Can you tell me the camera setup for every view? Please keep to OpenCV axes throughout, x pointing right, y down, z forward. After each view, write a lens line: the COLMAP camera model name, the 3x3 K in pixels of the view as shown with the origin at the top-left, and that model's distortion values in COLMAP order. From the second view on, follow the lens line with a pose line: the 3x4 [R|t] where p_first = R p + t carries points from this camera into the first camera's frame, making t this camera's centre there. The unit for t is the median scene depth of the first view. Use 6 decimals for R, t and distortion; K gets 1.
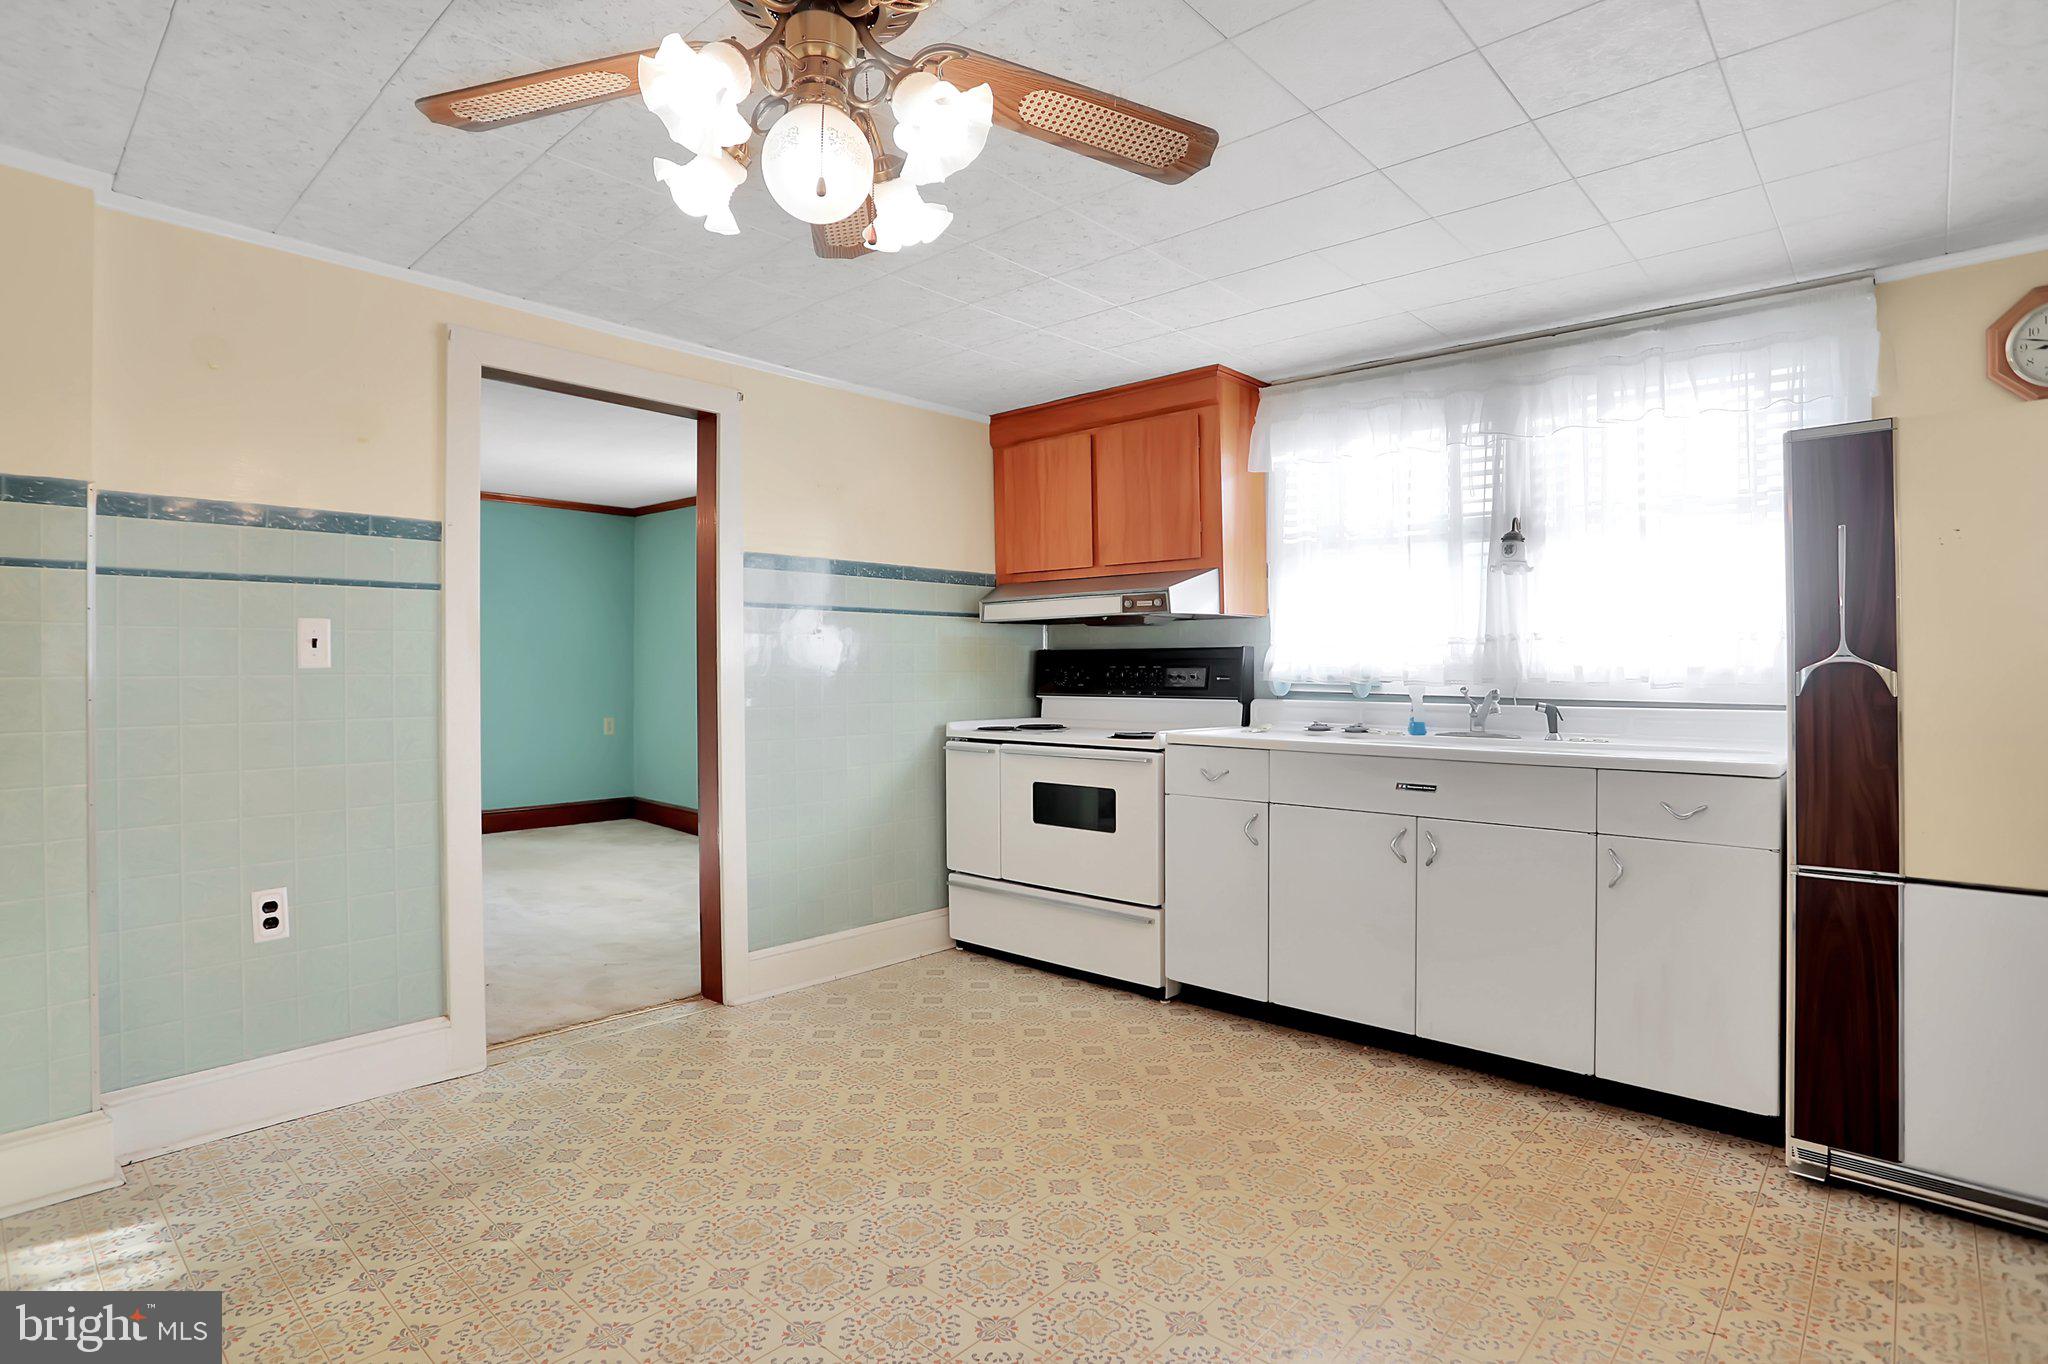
lens RADIAL K [[1061.2, 0, 1024.0], [0, 1061.2, 682.0], [0, 0, 1]] dist [-0.000693, 0.000474]
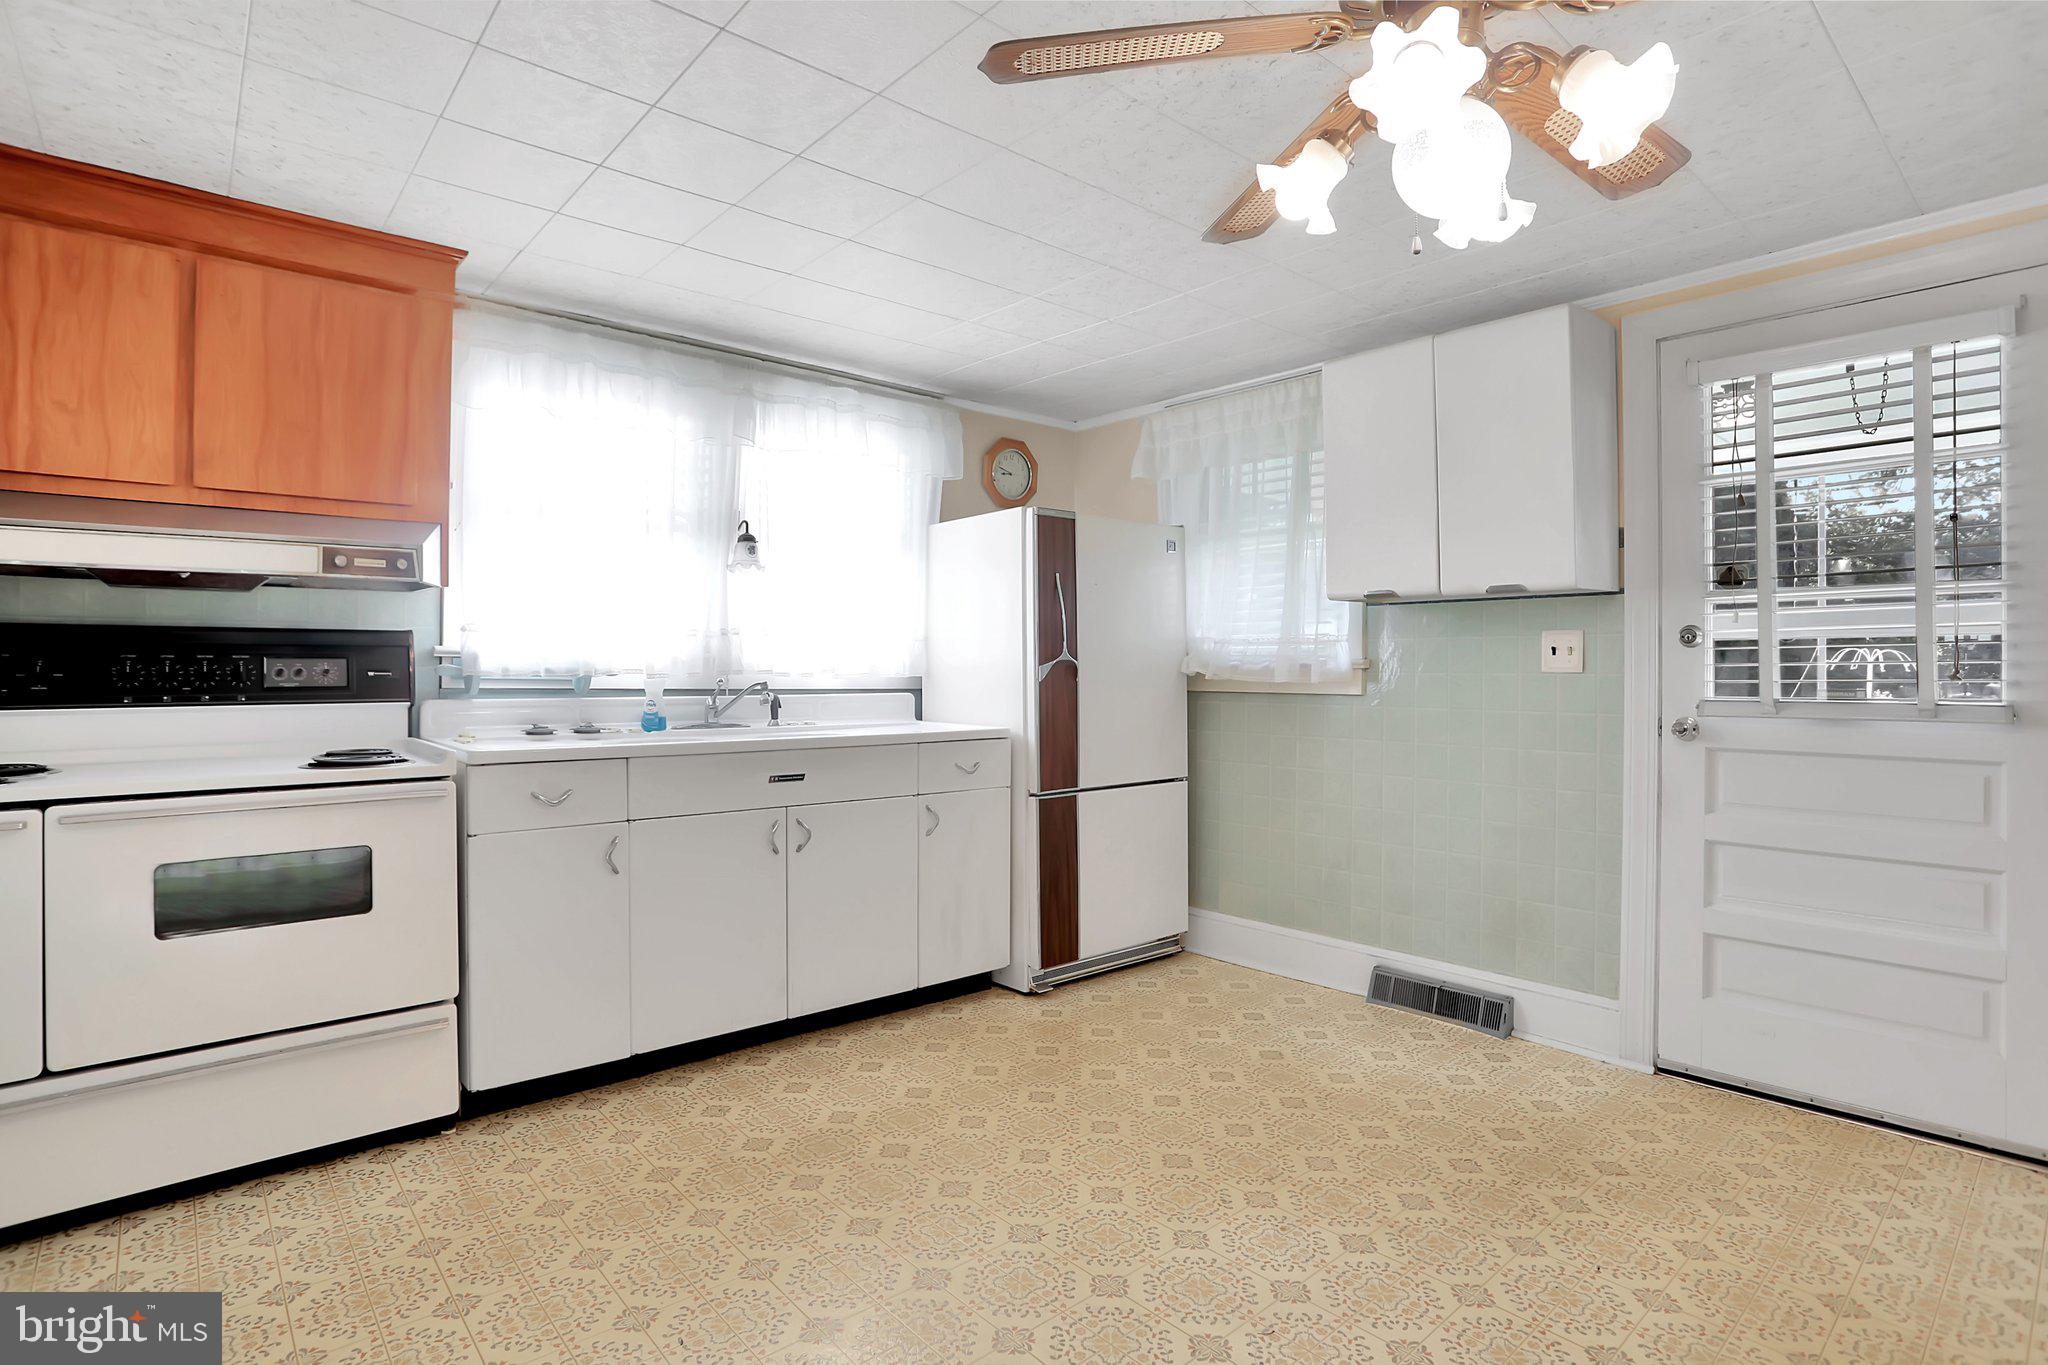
lens RADIAL K [[1045.9, 0, 1026.7], [0, 1045.9, 685.2], [0, 0, 1]] dist [-0.034317, 0.001899]
pose [[0.136221, -0.022355, 0.990426, -0.533419], [0.006439, 0.999744, 0.021679, -0.009690], [-0.990658, 0.003424, 0.136330, 0.569395]]
